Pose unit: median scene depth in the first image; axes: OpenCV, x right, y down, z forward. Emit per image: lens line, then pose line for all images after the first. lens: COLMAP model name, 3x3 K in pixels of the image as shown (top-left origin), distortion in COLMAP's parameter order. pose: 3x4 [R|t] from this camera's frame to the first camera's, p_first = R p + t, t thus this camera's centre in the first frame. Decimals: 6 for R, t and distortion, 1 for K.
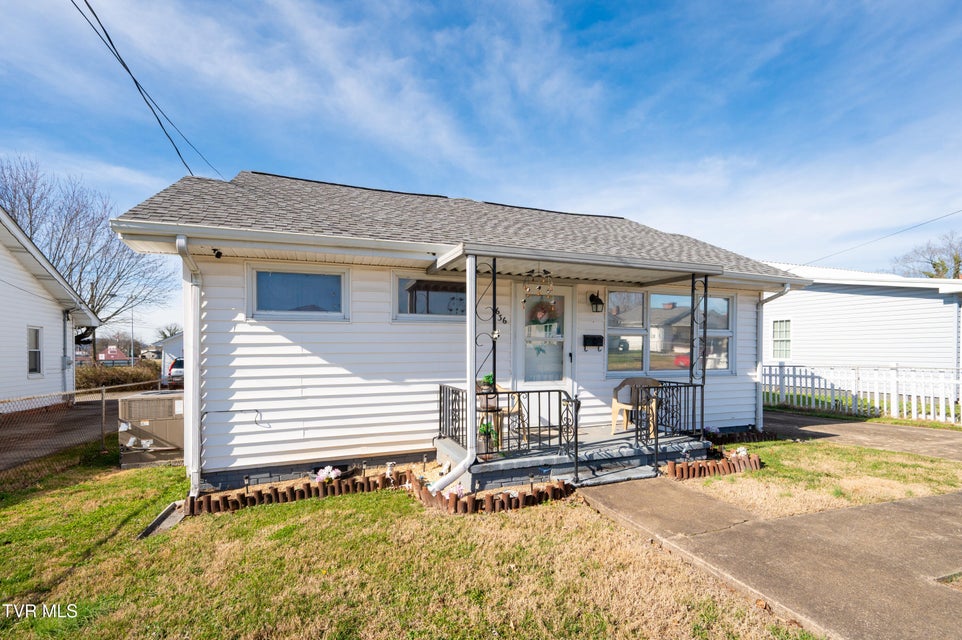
lens RADIAL K [[441.5, 0, 479.8], [0, 441.5, 369.5], [0, 0, 1]] dist [0.003134, 0.000239]
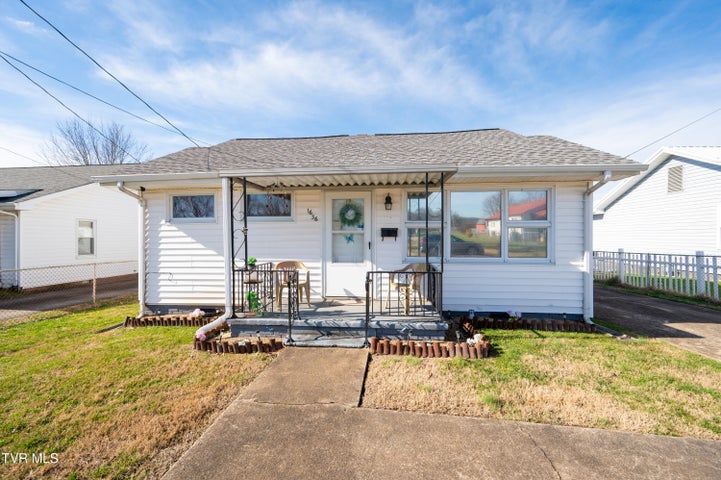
lens RADIAL K [[287.4, 0, 360.5], [0, 287.4, 240.0], [0, 0, 1]] dist [-0.003997, -0.000276]
pose [[0.895544, 0.003642, -0.444958, 0.474262], [-0.018757, 0.999387, -0.029570, -0.014964], [0.444578, 0.034828, 0.895063, 0.194379]]
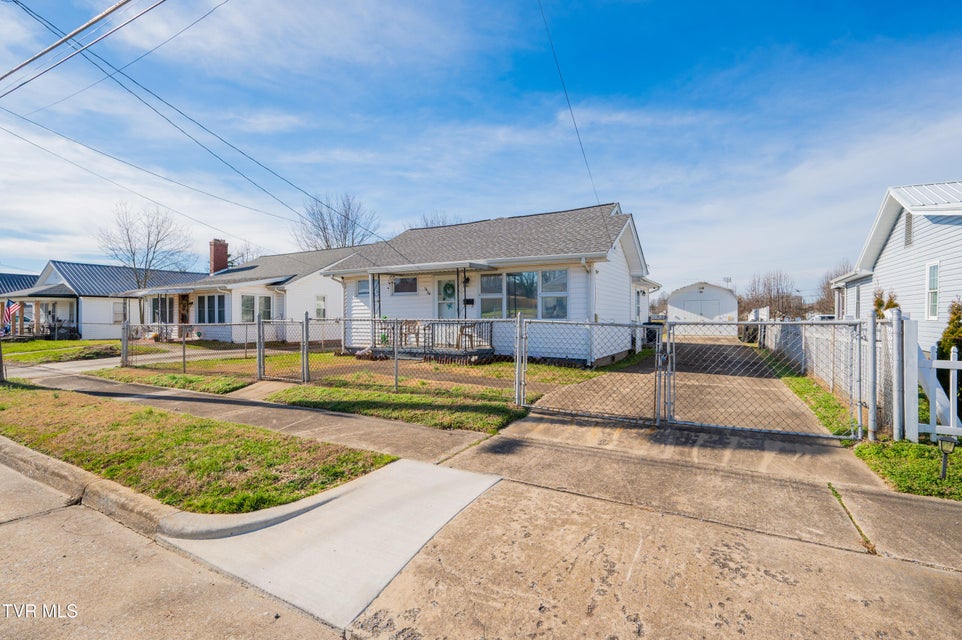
lens RADIAL K [[433.2, 0, 481.0], [0, 433.2, 320.0], [0, 0, 1]] dist [-0.000717, -0.000036]
pose [[0.629987, 0.011657, -0.776518, 1.511550], [-0.033971, 0.999344, -0.012559, 0.031412], [0.775862, 0.034291, 0.629970, -0.121352]]
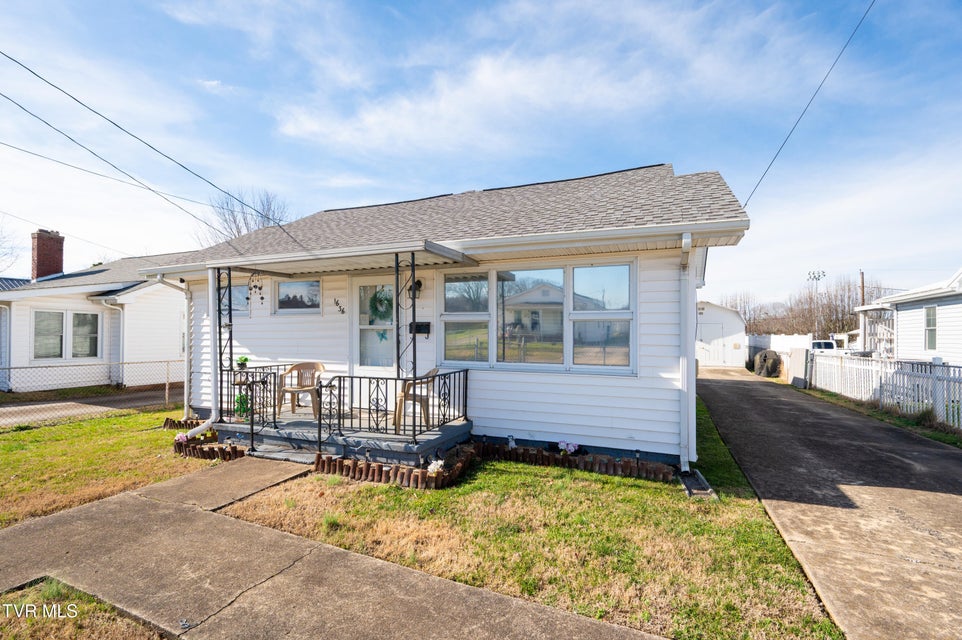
lens RADIAL K [[433.9, 0, 484.1], [0, 433.9, 332.3], [0, 0, 1]] dist [0.000728, 0.000565]
pose [[0.728697, 0.001228, -0.684835, 0.874994], [-0.033860, 0.998840, -0.034237, -0.023590], [0.683998, 0.048137, 0.727894, 0.346314]]
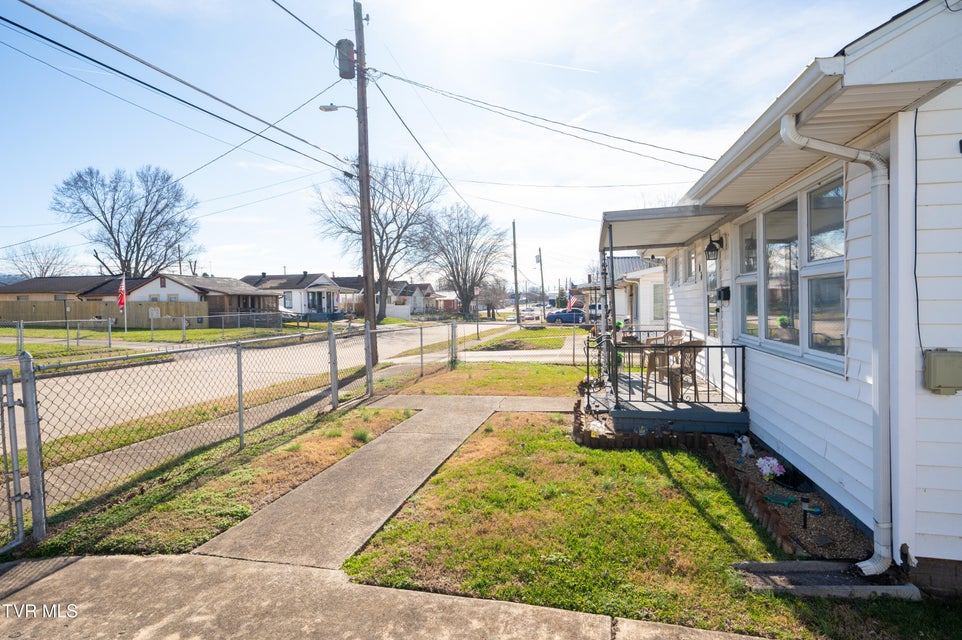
lens RADIAL K [[505.6, 0, 481.0], [0, 505.6, 320.0], [0, 0, 1]] dist [0.000003, -0.000304]
pose [[-0.543697, 0.040334, -0.838312, 1.118240], [-0.015534, 0.998190, 0.058101, -0.054714], [0.839138, 0.044612, -0.542086, 0.976982]]
